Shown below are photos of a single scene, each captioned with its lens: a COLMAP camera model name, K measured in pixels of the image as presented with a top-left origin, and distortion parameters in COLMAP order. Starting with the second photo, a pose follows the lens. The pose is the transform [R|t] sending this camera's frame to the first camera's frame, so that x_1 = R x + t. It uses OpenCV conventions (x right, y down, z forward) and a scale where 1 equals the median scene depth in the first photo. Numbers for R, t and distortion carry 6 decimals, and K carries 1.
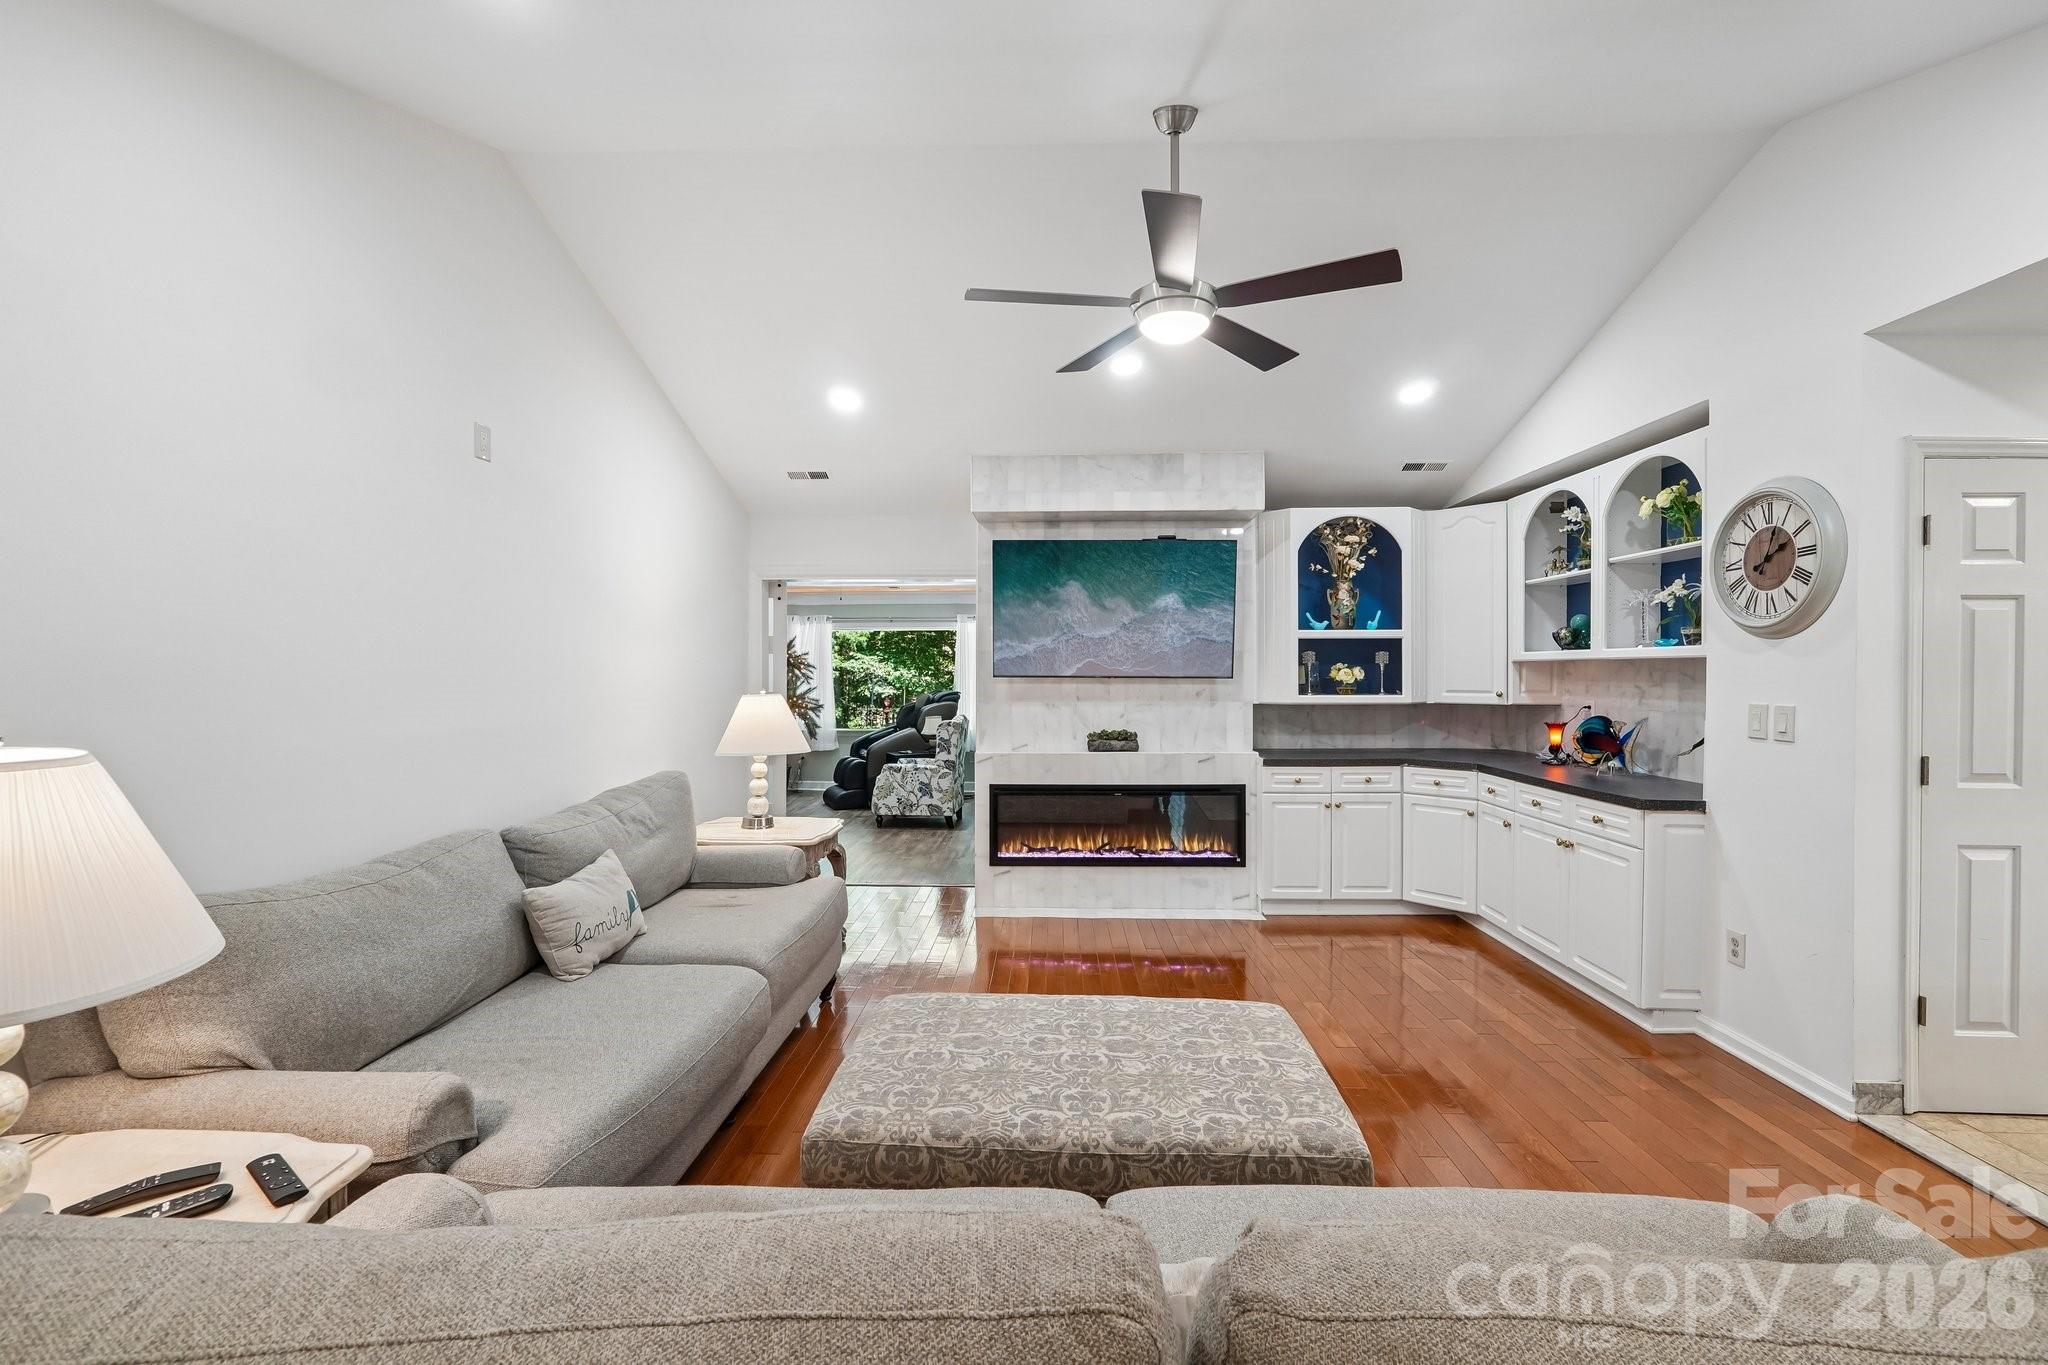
lens RADIAL K [[873.3, 0, 1023.4], [0, 873.3, 676.3], [0, 0, 1]] dist [-0.013508, 0.004628]
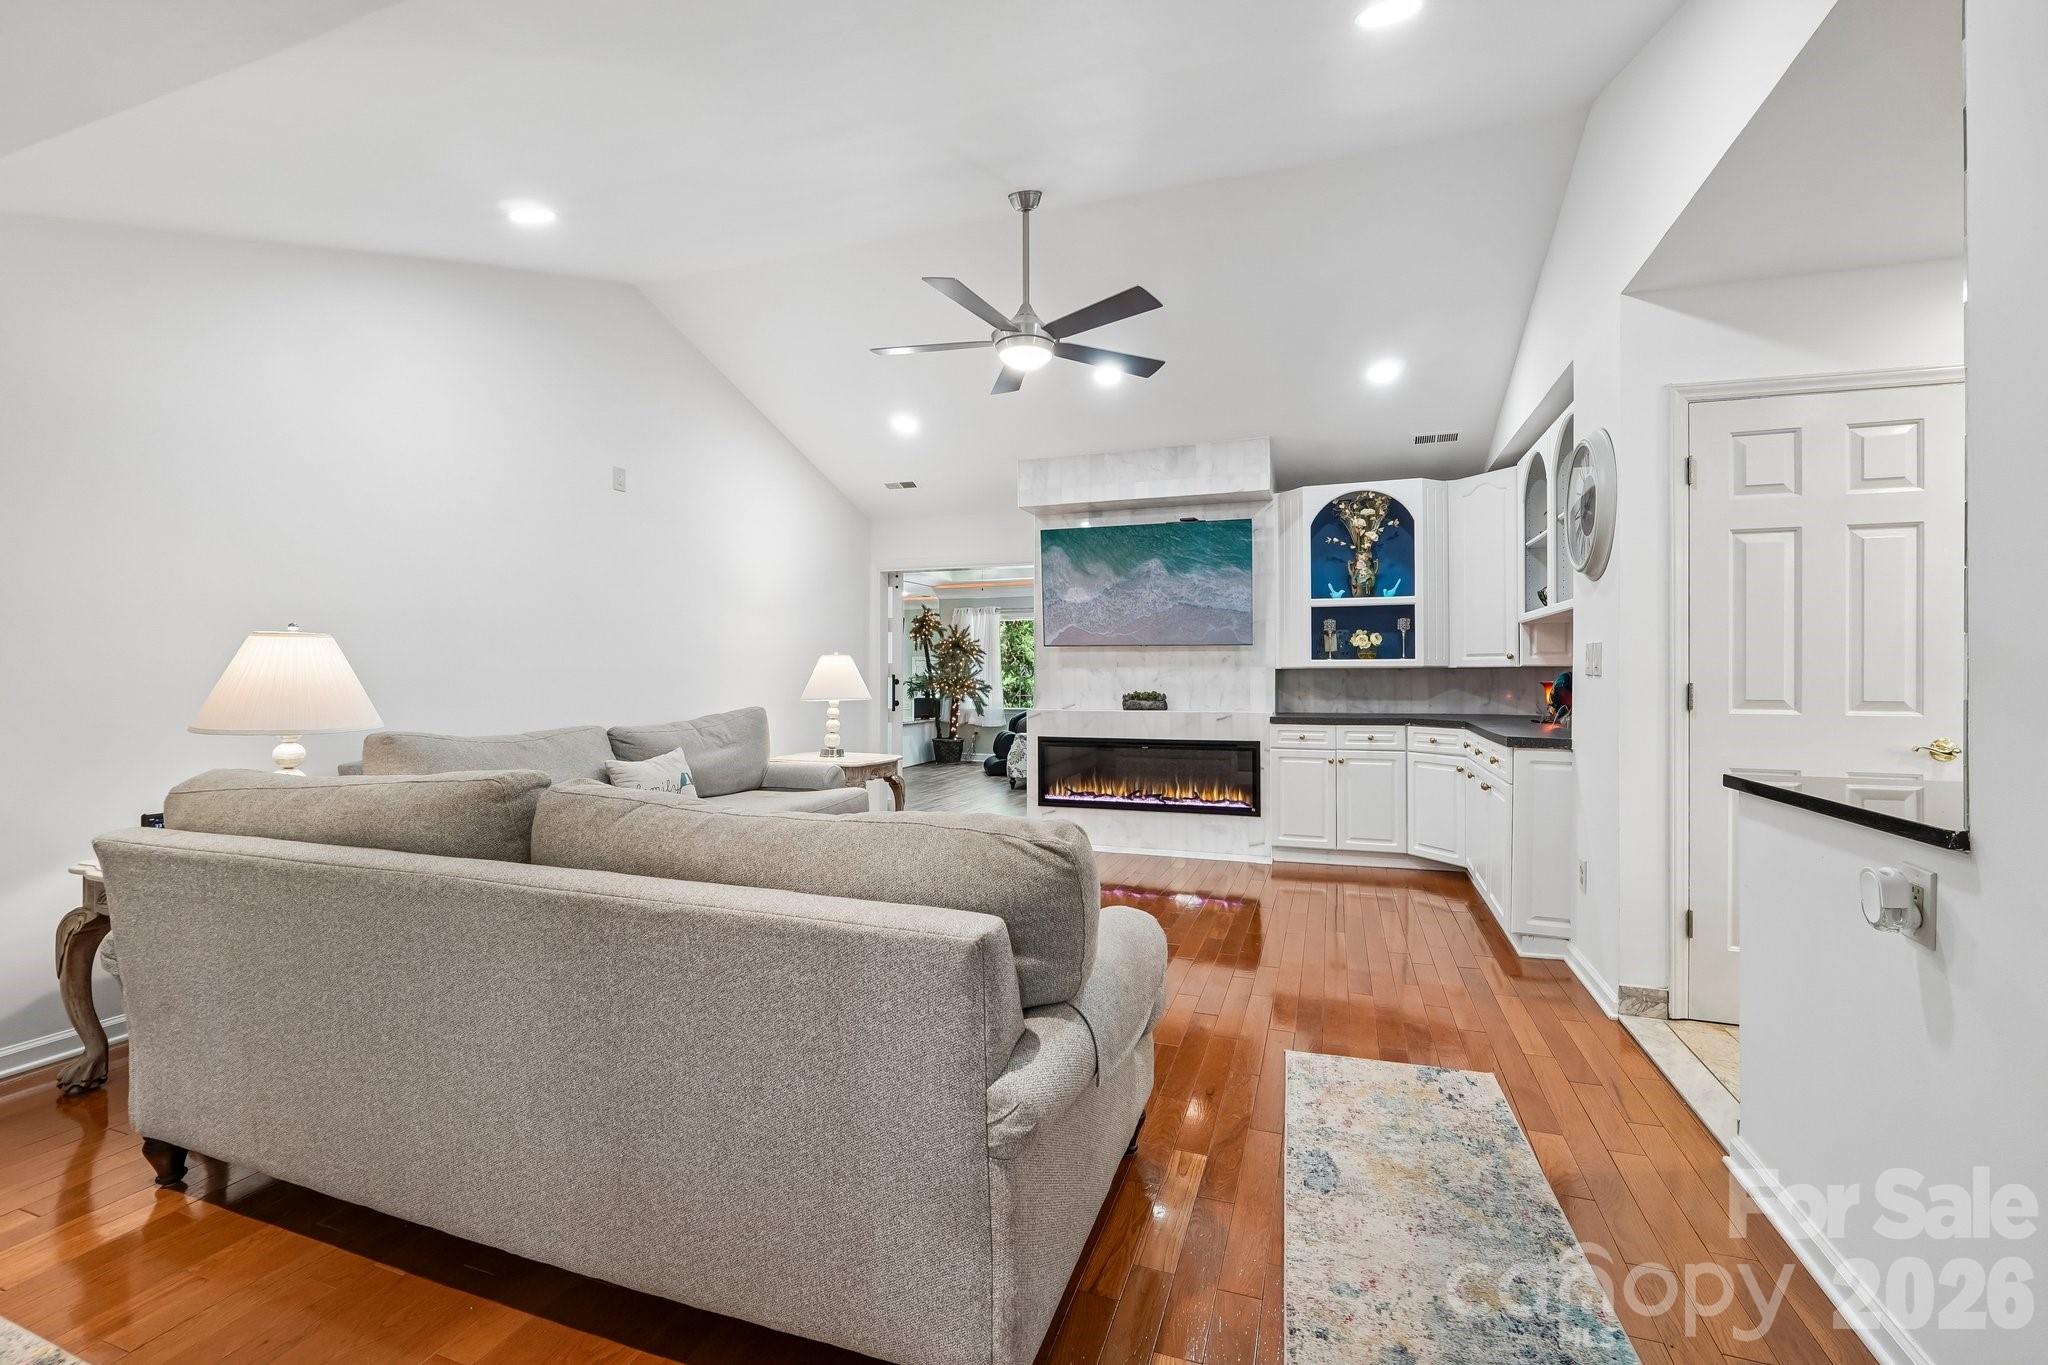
lens RADIAL K [[873.3, 0, 1014.0], [0, 873.3, 668.8], [0, 0, 1]] dist [-0.013508, 0.004628]
pose [[0.951872, -0.001051, -0.306494, 0.300555], [-0.002072, 0.999949, -0.009862, 0.045244], [0.306489, 0.010022, 0.951822, -0.139188]]
